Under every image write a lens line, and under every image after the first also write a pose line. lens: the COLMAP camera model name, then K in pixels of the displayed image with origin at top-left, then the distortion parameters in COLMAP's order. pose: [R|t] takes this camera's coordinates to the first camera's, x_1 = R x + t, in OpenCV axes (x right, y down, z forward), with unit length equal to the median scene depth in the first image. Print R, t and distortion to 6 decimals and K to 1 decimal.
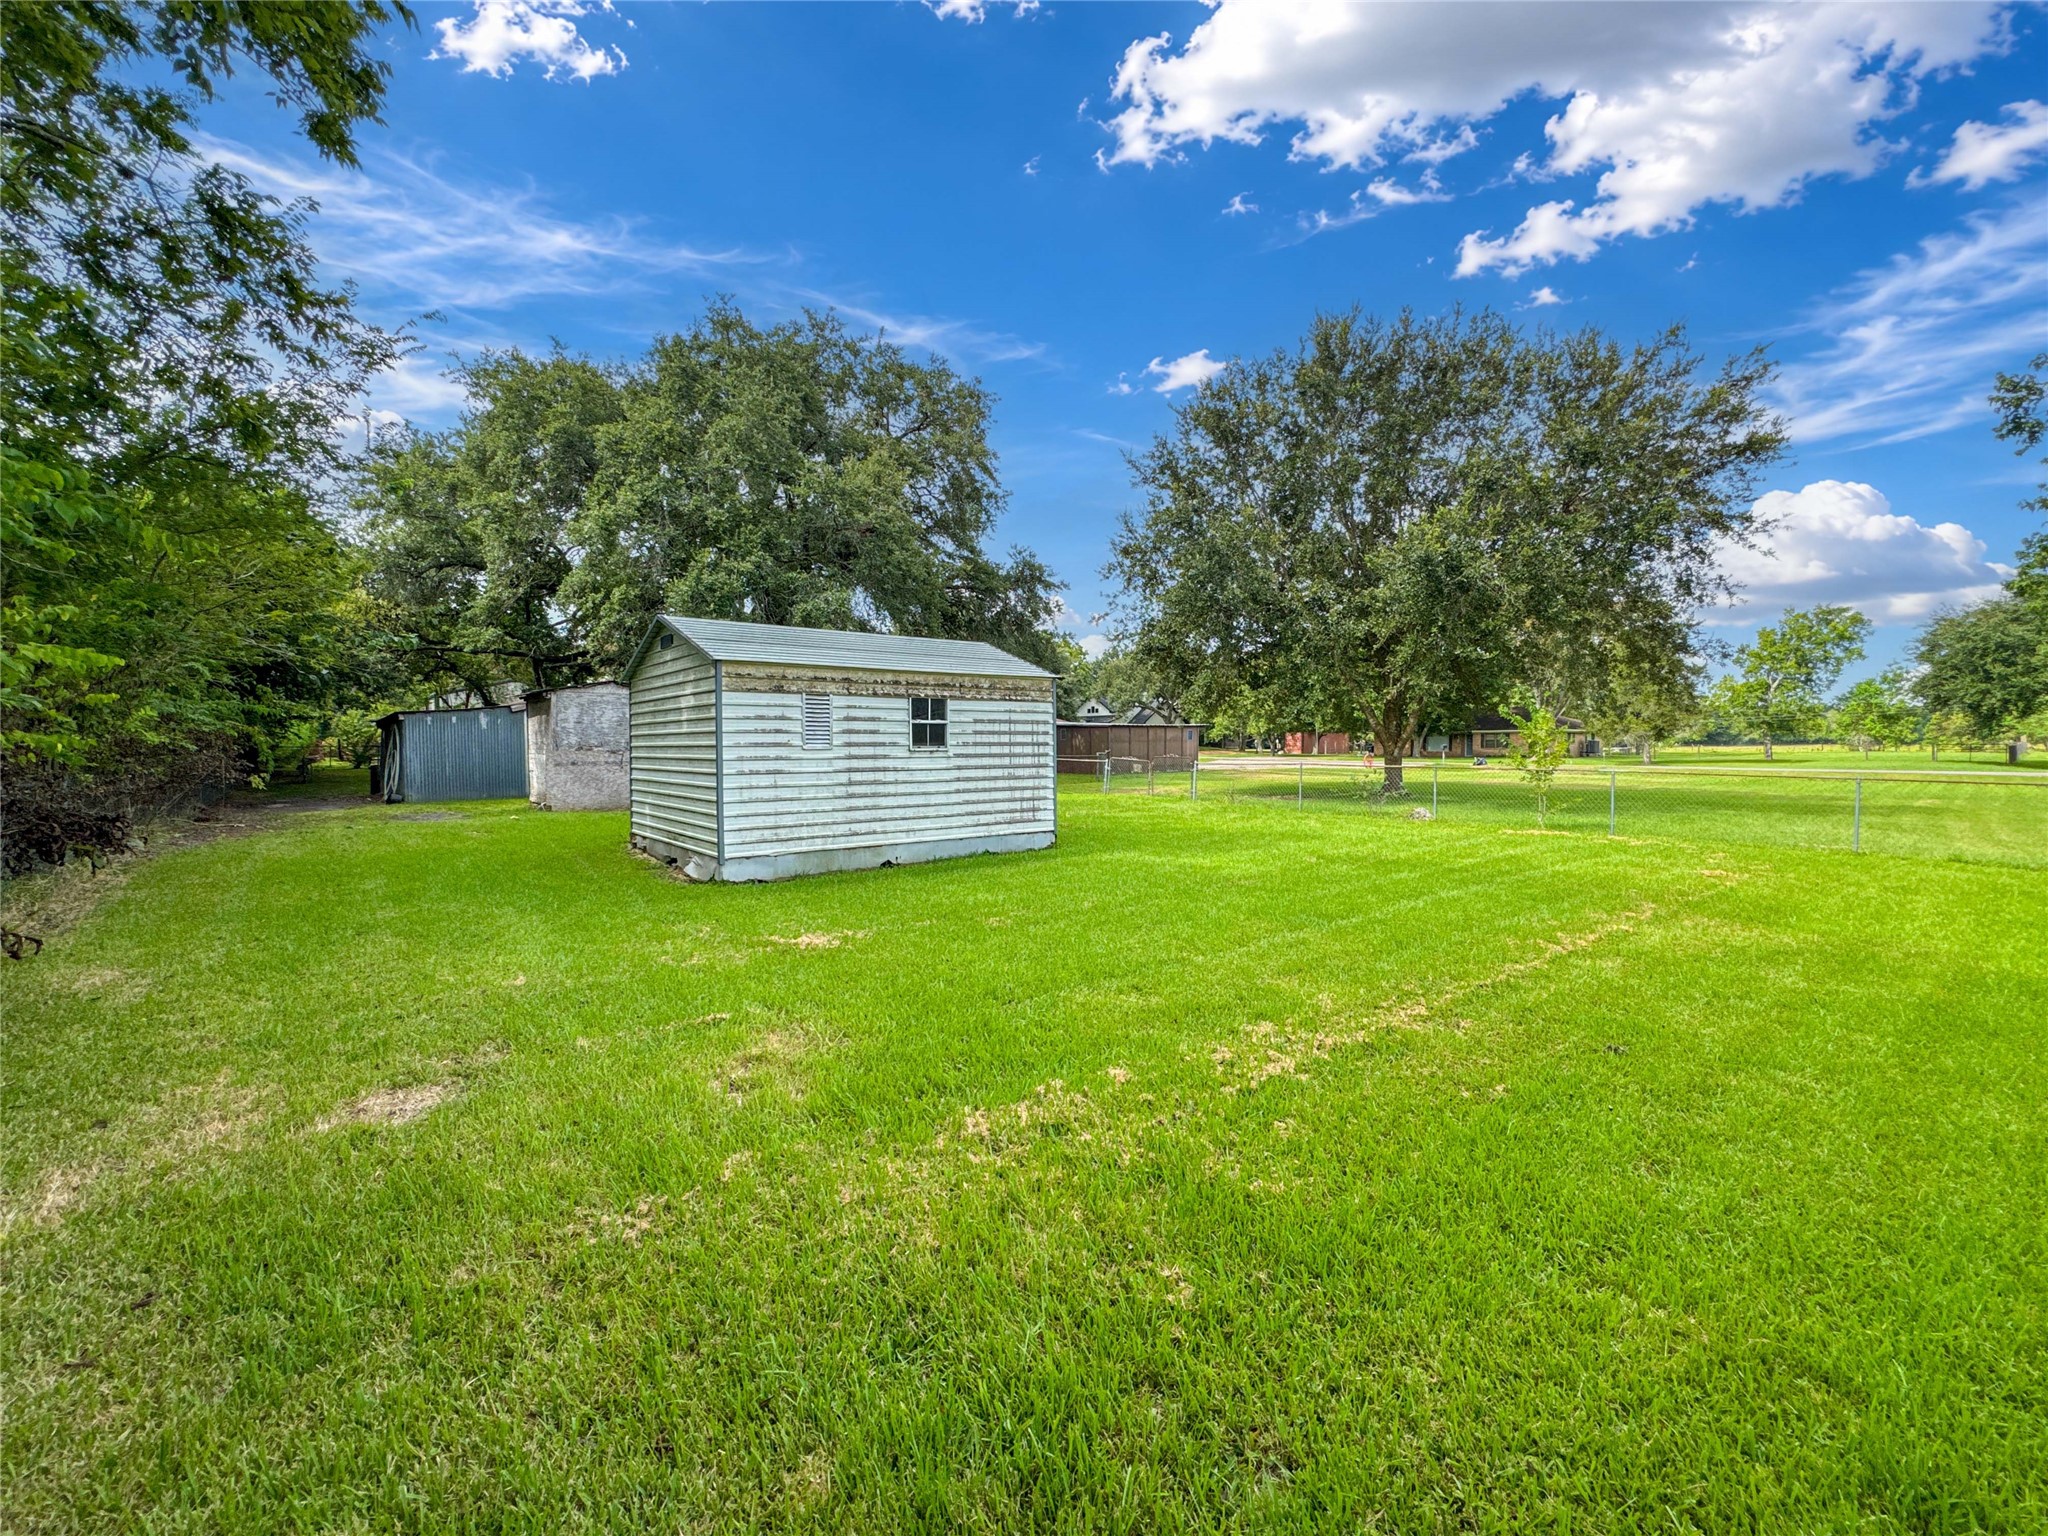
lens RADIAL K [[828.5, 0, 1041.1], [0, 828.5, 768.3], [0, 0, 1]] dist [-0.038296, 0.018372]
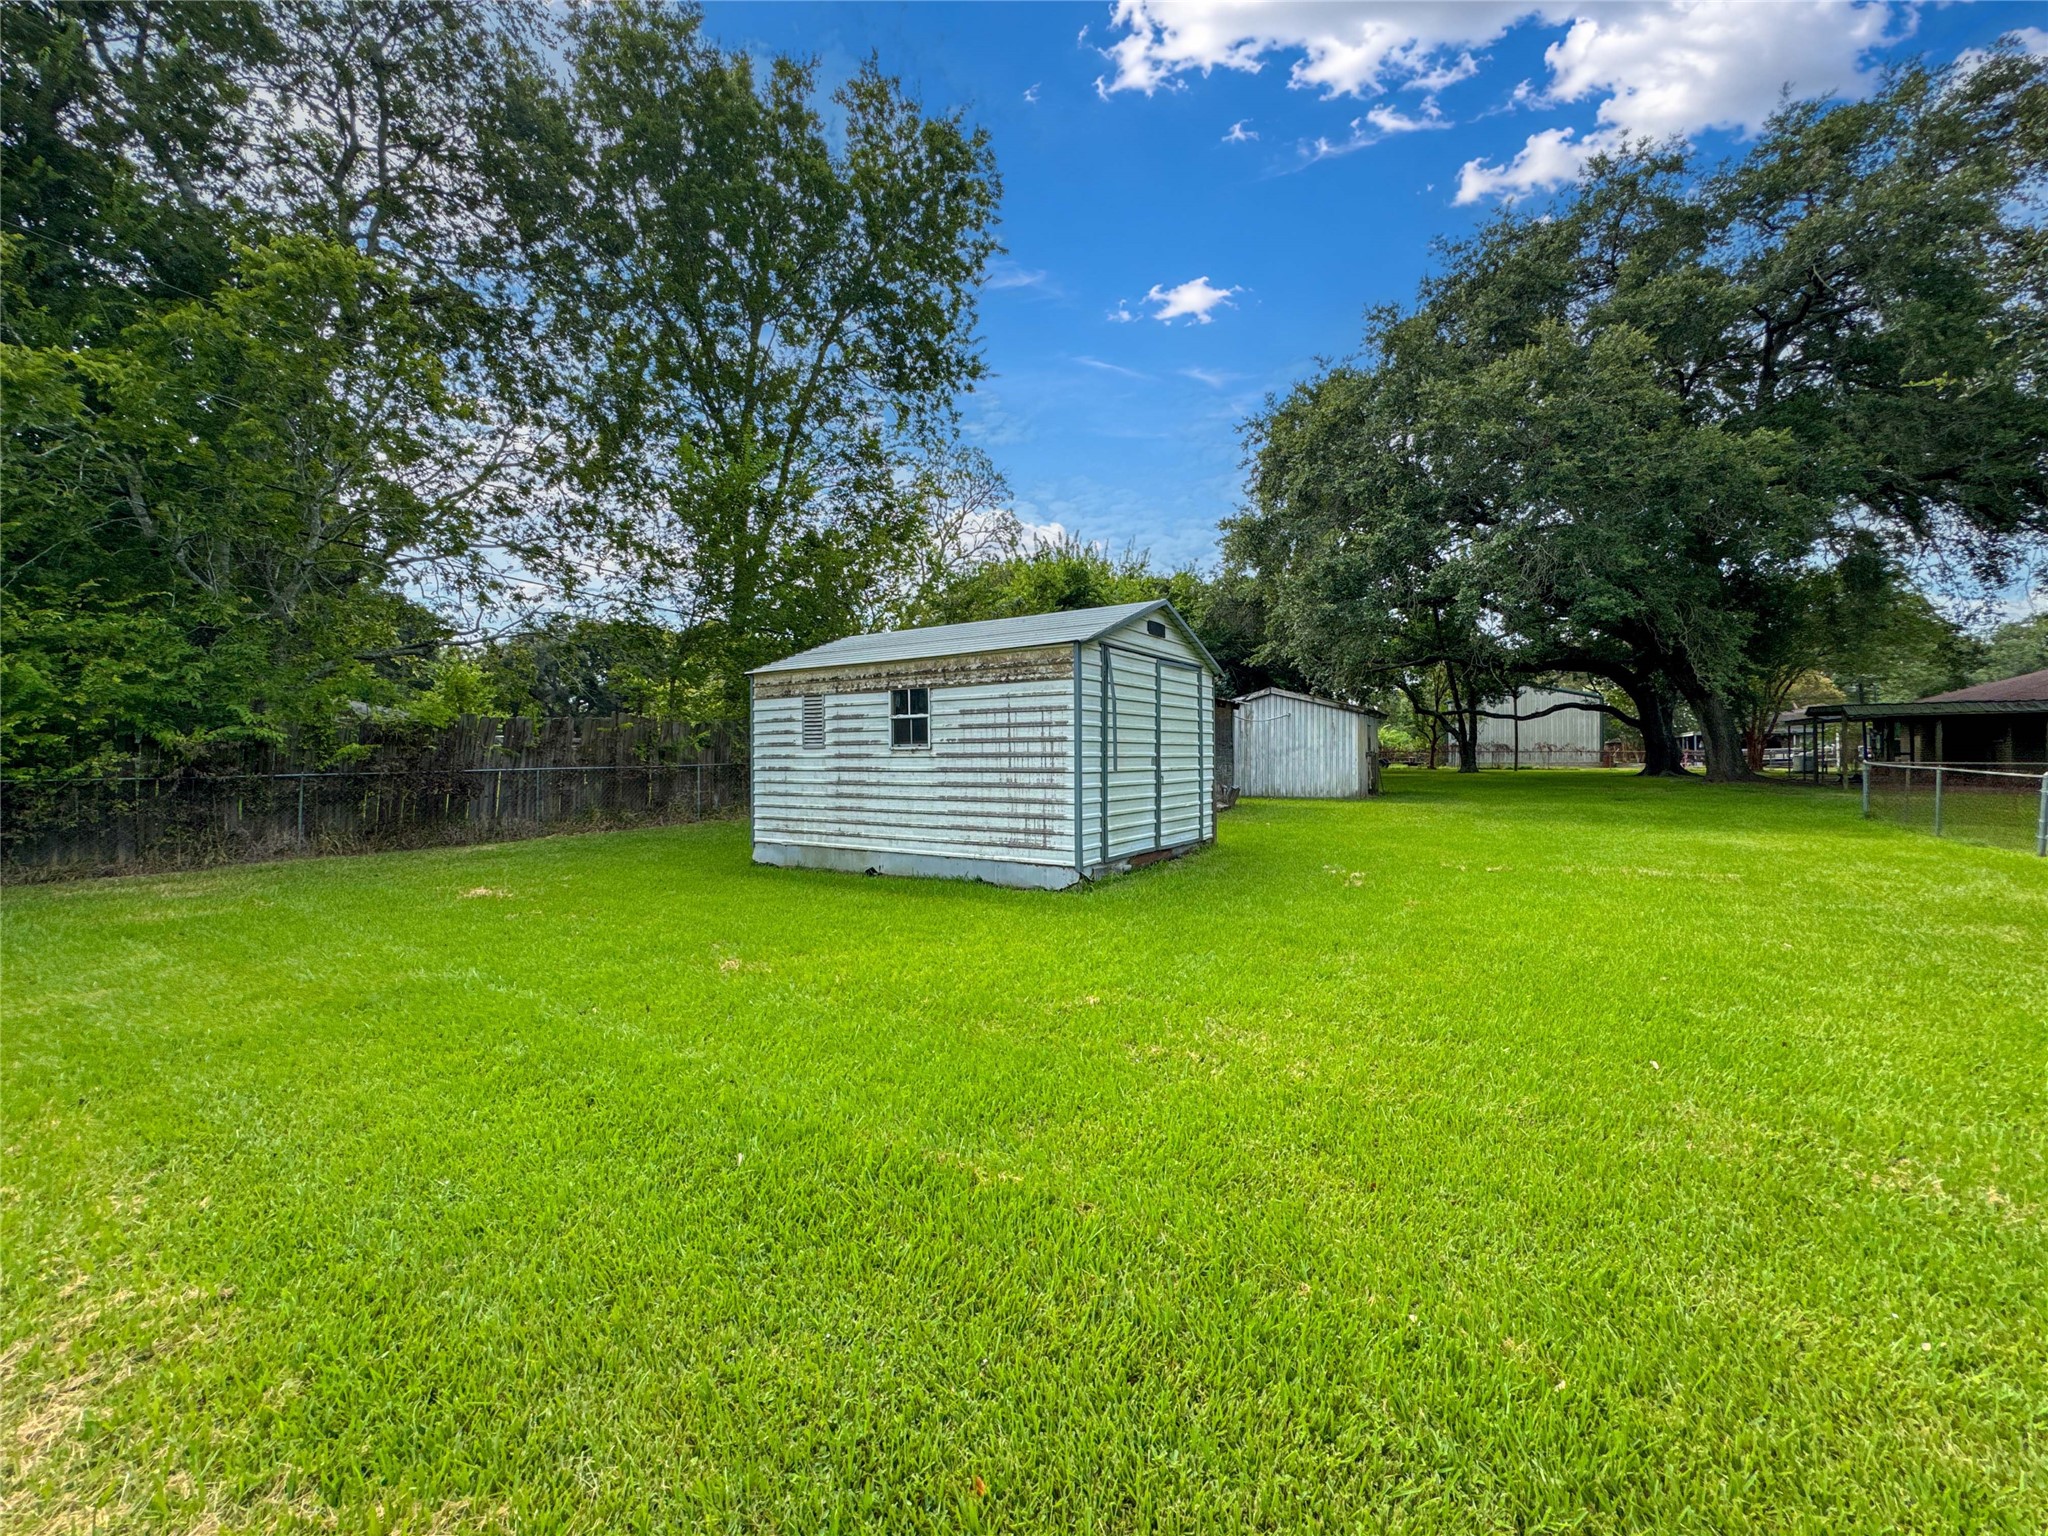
lens RADIAL K [[828.5, 0, 1041.1], [0, 828.5, 768.3], [0, 0, 1]] dist [-0.038296, 0.018372]
pose [[0.318686, 0.009539, -0.947812, 0.713840], [-0.026903, 0.999638, 0.001015, -0.006005], [0.947478, 0.025176, 0.318827, 0.831566]]
